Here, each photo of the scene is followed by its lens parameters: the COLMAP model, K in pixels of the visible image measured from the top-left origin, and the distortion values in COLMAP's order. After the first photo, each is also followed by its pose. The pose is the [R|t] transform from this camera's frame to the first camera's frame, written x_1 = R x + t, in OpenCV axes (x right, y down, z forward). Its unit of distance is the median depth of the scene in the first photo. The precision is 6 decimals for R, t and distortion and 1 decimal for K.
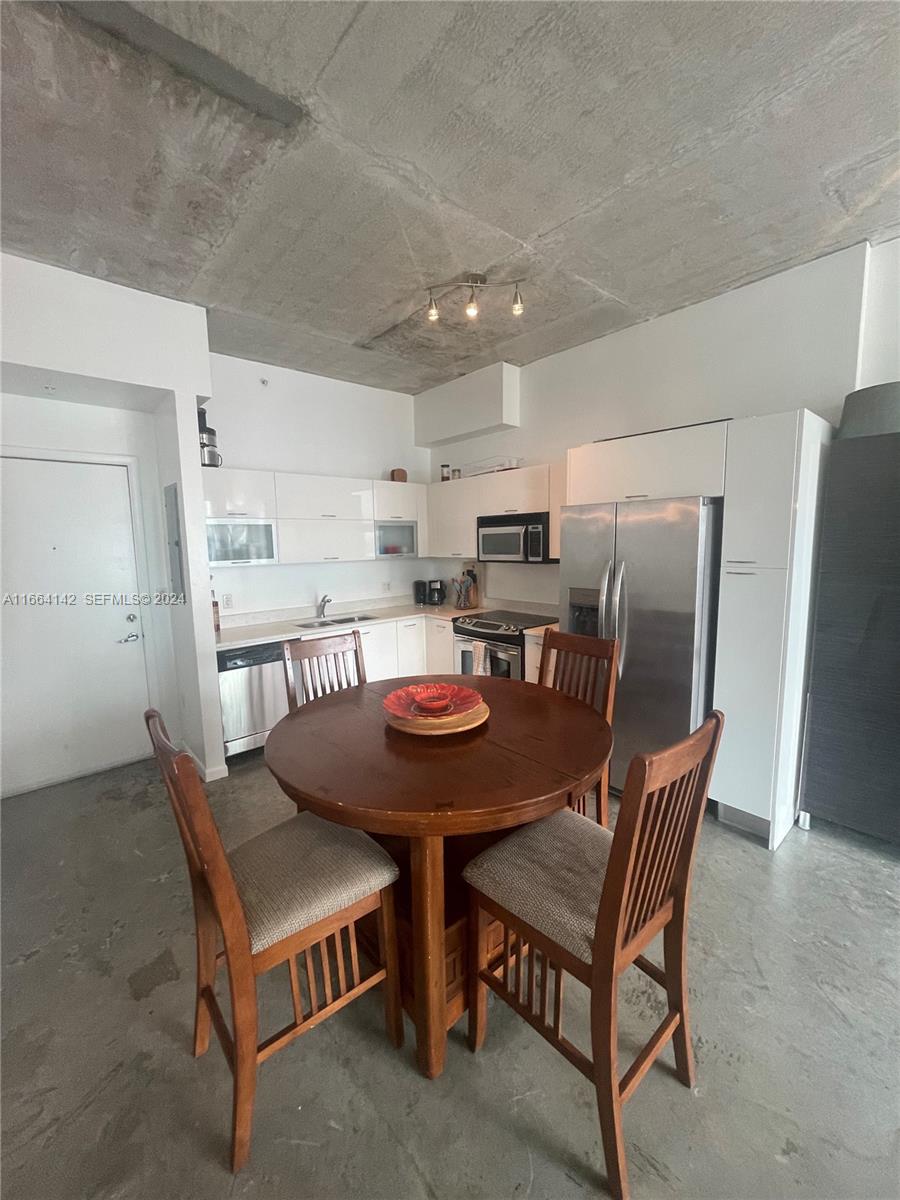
lens RADIAL K [[486.6, 0, 453.6], [0, 486.6, 602.5], [0, 0, 1]] dist [-0.001339, -0.000856]
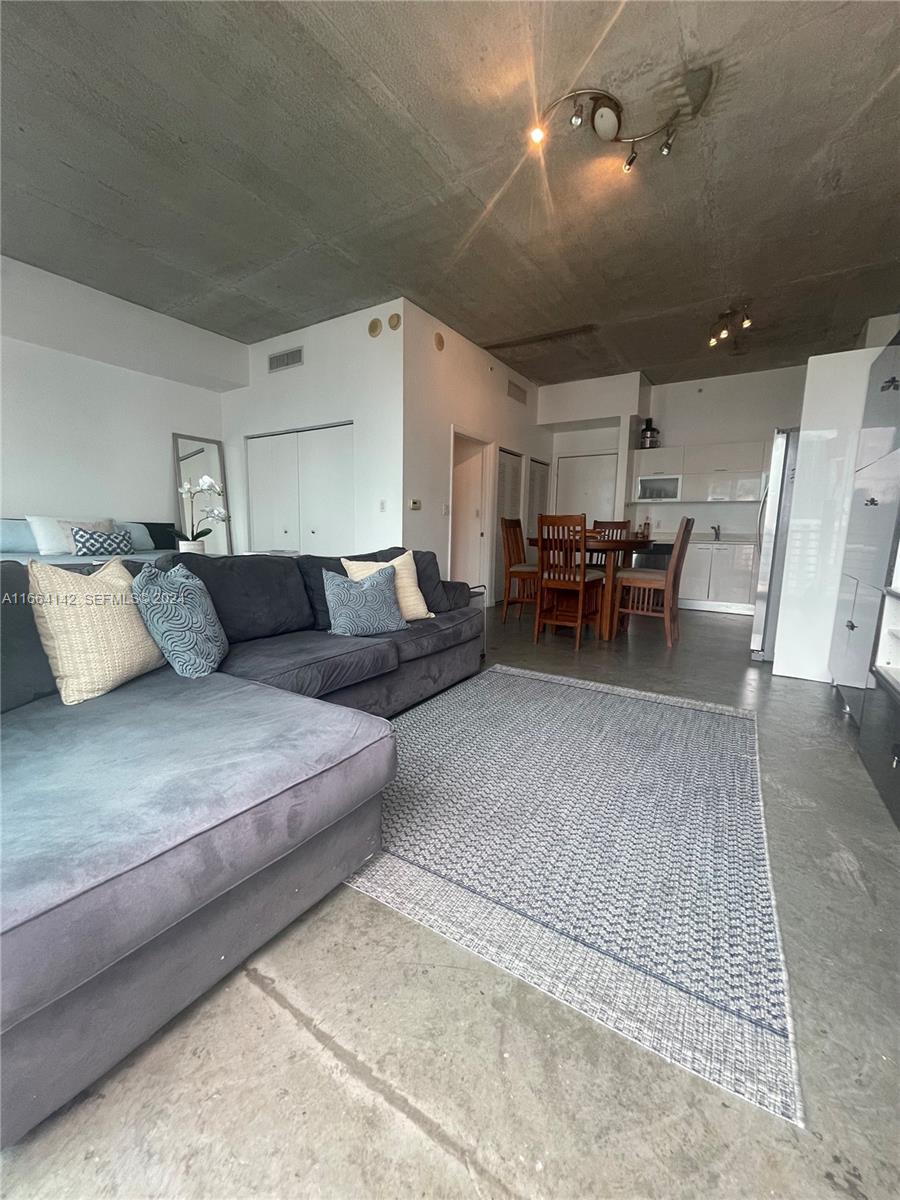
lens RADIAL K [[486.6, 0, 447.6], [0, 486.6, 601.2], [0, 0, 1]] dist [-0.001339, -0.000856]
pose [[0.272709, 0.156618, -0.949263, 1.986324], [-0.145537, 0.982022, 0.120212, 0.322958], [0.951025, 0.105371, 0.290600, -0.400611]]
